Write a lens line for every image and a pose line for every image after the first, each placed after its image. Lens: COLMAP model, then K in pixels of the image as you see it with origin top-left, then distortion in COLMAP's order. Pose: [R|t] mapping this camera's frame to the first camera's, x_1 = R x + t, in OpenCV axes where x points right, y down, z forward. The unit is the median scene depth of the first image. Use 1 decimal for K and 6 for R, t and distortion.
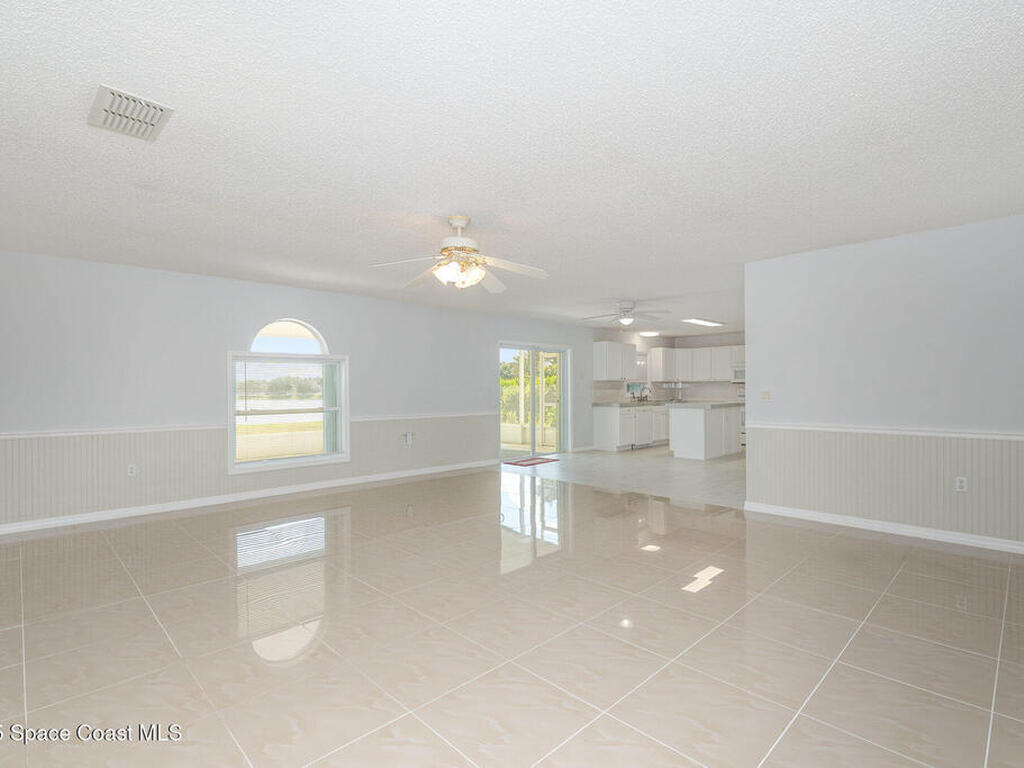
lens RADIAL K [[514.3, 0, 513.0], [0, 514.3, 390.0], [0, 0, 1]] dist [0.000055, -0.000078]
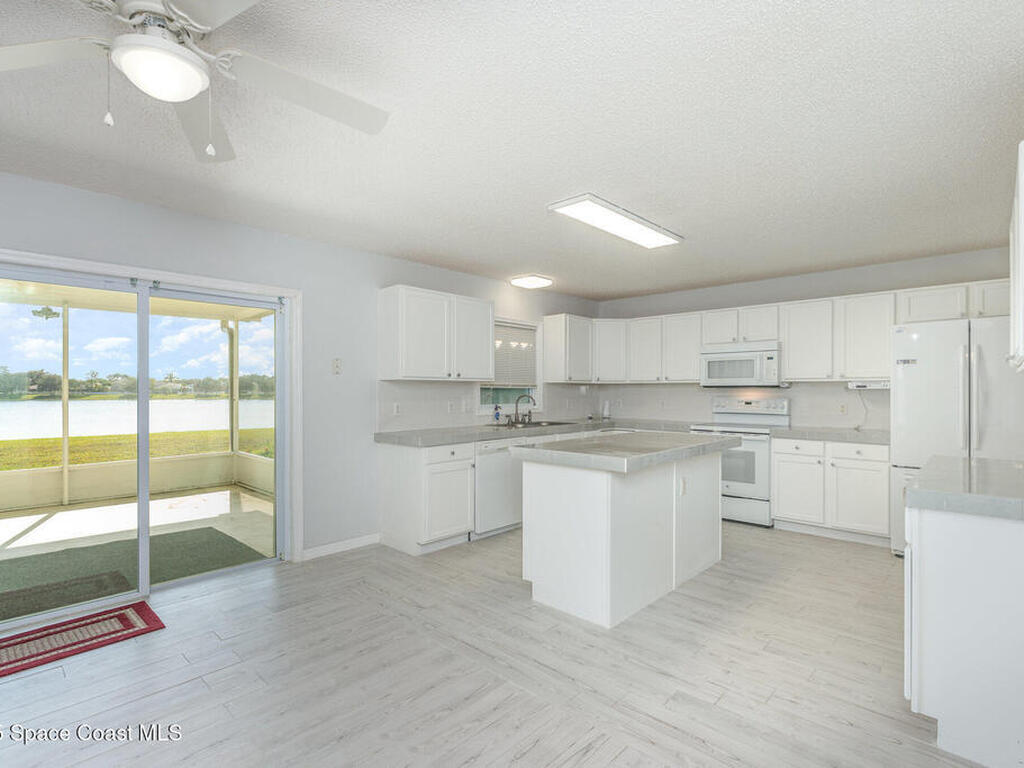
lens RADIAL K [[514.3, 0, 513.0], [0, 514.3, 390.0], [0, 0, 1]] dist [0.000055, -0.000078]
pose [[0.999275, 0.004941, 0.037749, 0.223128], [-0.004976, 0.999987, 0.000828, -0.010025], [-0.037744, -0.001016, 0.999287, 0.507214]]
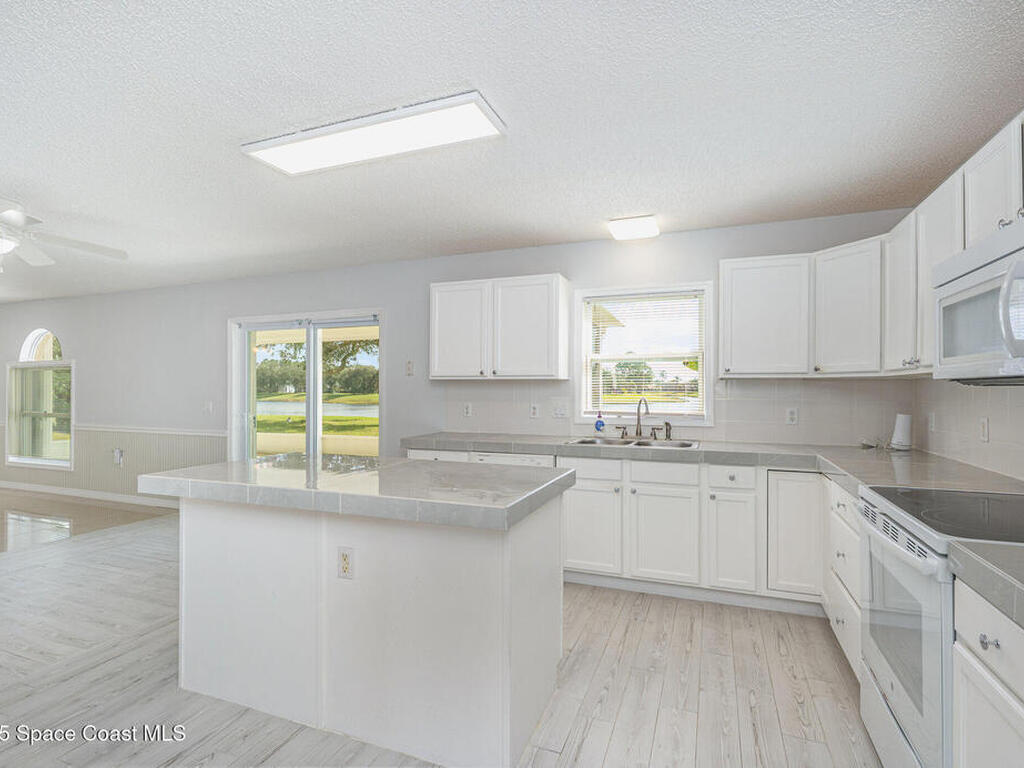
lens RADIAL K [[505.9, 0, 512.0], [0, 505.9, 384.0], [0, 0, 1]] dist [0.001598, 0.000364]
pose [[0.409724, -0.005984, -0.912190, 0.500612], [-0.002591, 0.999967, -0.007724, -0.010955], [0.912206, 0.005528, 0.409695, 0.778348]]
